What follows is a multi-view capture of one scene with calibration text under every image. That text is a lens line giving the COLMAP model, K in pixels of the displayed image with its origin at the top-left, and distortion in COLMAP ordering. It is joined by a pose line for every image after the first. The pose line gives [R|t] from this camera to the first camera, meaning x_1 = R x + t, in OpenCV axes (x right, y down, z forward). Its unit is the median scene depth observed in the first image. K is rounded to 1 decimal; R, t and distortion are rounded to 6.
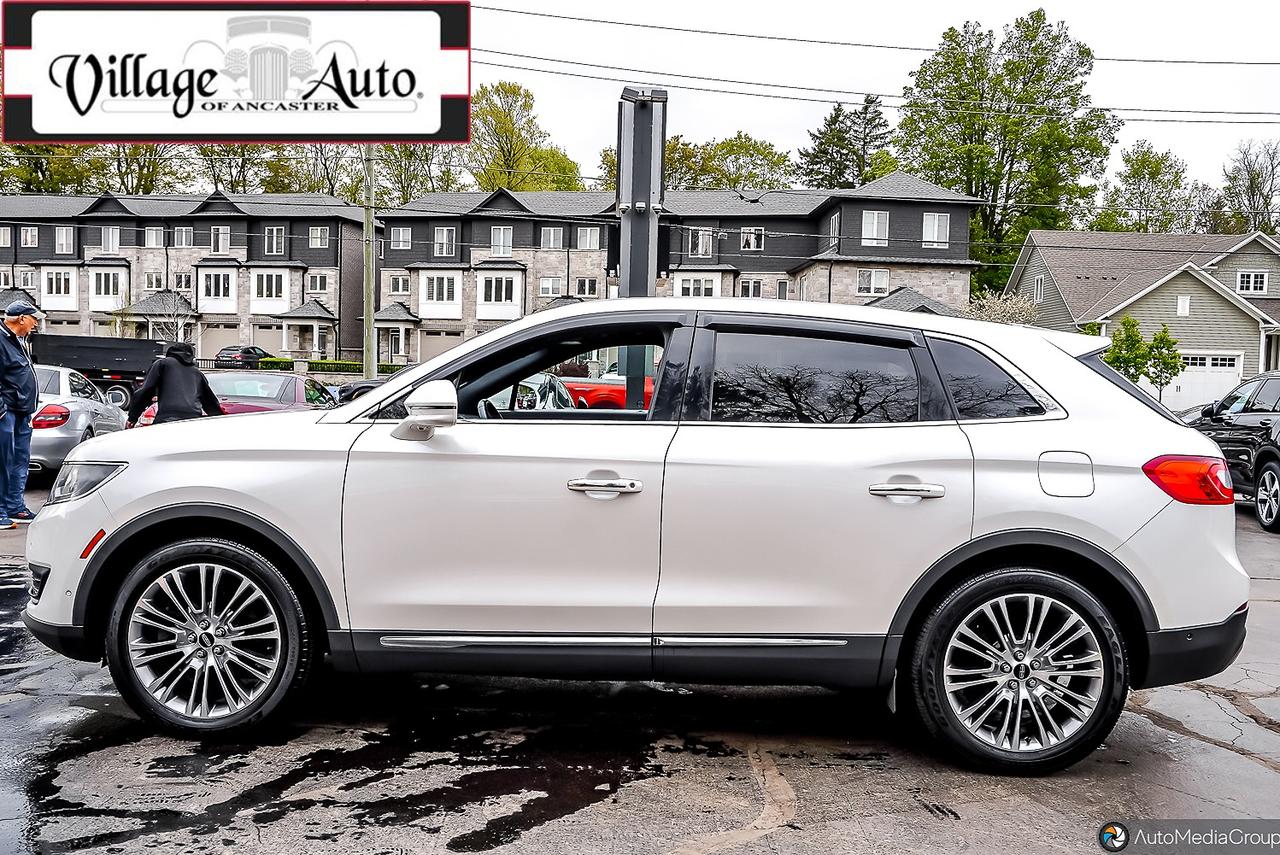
lens RADIAL K [[1052.0, 0, 639.6], [0, 1052.0, 421.8], [0, 0, 1]] dist [-0.017815, 0.001246]
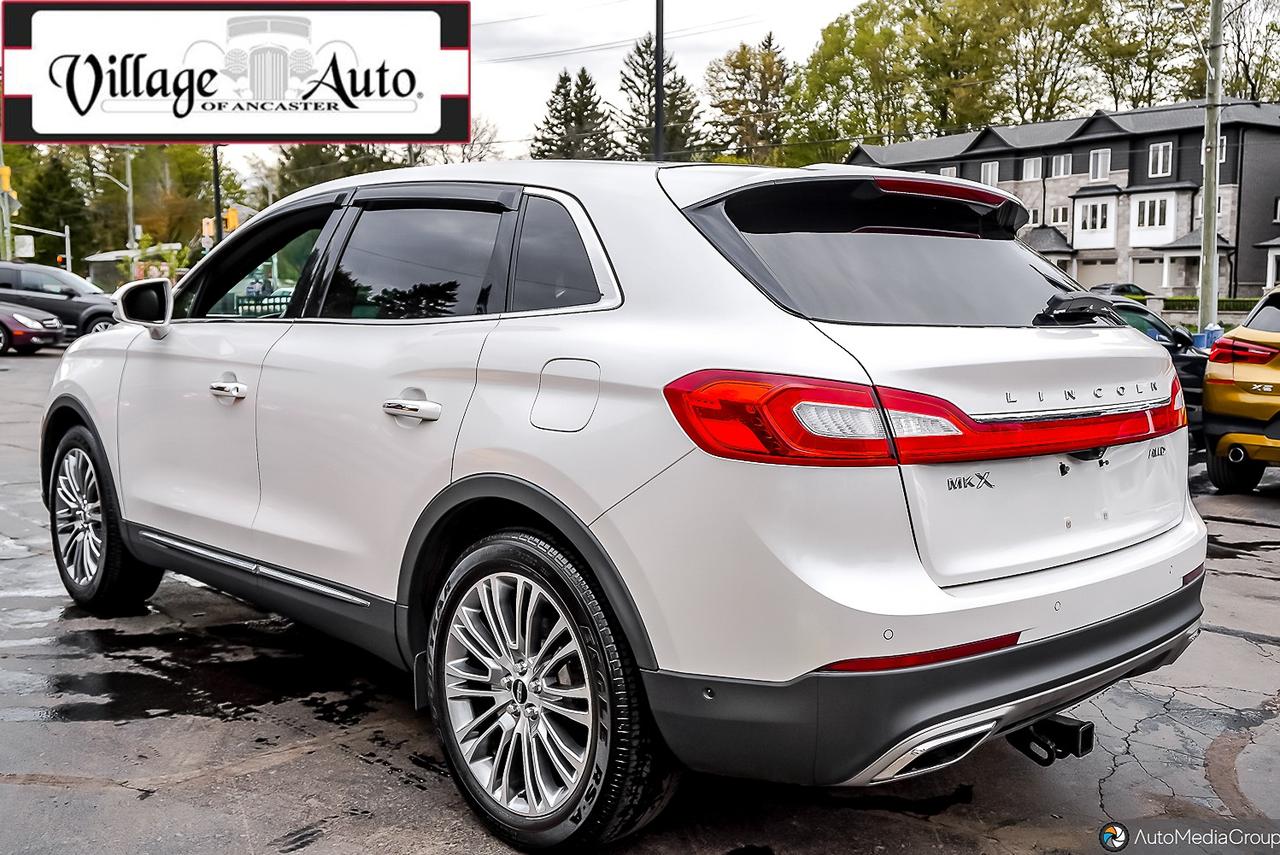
lens RADIAL K [[1175.9, 0, 668.6], [0, 1175.9, 411.4], [0, 0, 1]] dist [0.004392, 0.000000]
pose [[0.722890, 0.044758, -0.689512, 0.915584], [-0.021351, 0.998870, 0.042455, 0.027663], [0.690633, -0.015969, 0.723029, 0.520234]]
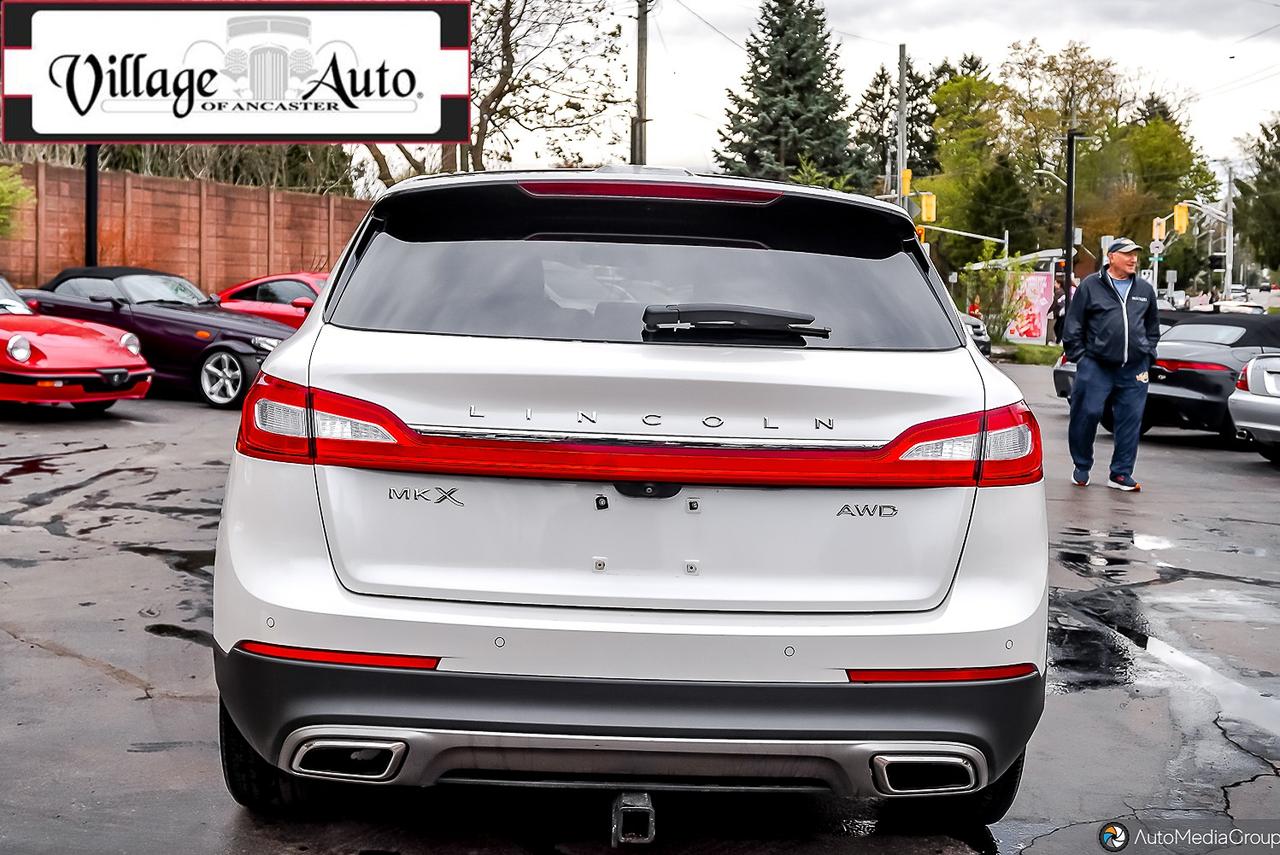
lens RADIAL K [[1420.3, 0, 630.8], [0, 1420.3, 425.8], [0, 0, 1]] dist [0.004898, 0.000000]
pose [[0.049083, 0.065662, -0.996634, 1.343892], [-0.069347, 0.995653, 0.062182, -0.000513], [0.996384, 0.066062, 0.053423, 1.163822]]
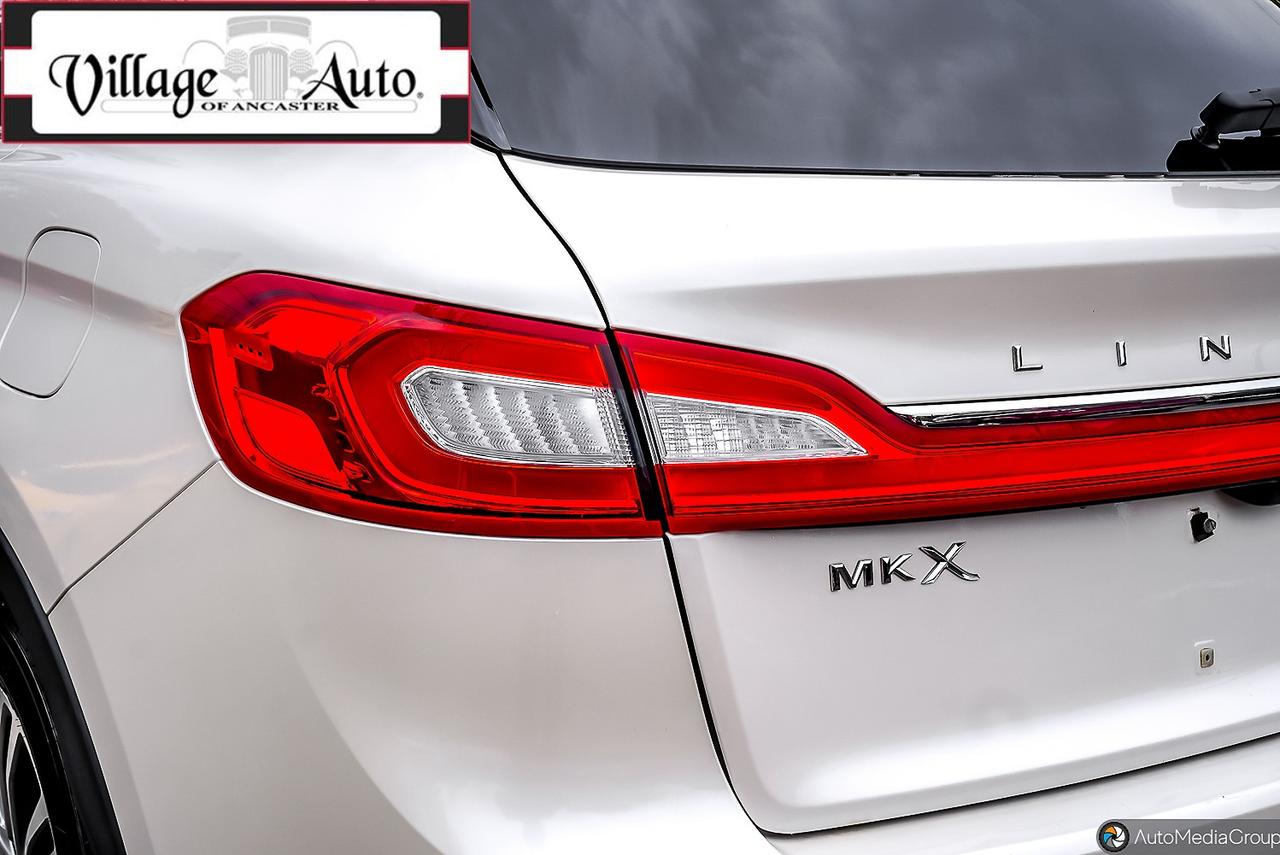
lens RADIAL K [[1714.4, 0, 639.5], [0, 1714.4, 432.9], [0, 0, 1]] dist [0.026413, 0.000000]
pose [[0.595969, 0.138542, -0.790966, 0.851237], [-0.037887, 0.988759, 0.144640, 0.008651], [0.802113, -0.056233, 0.594519, 0.831034]]
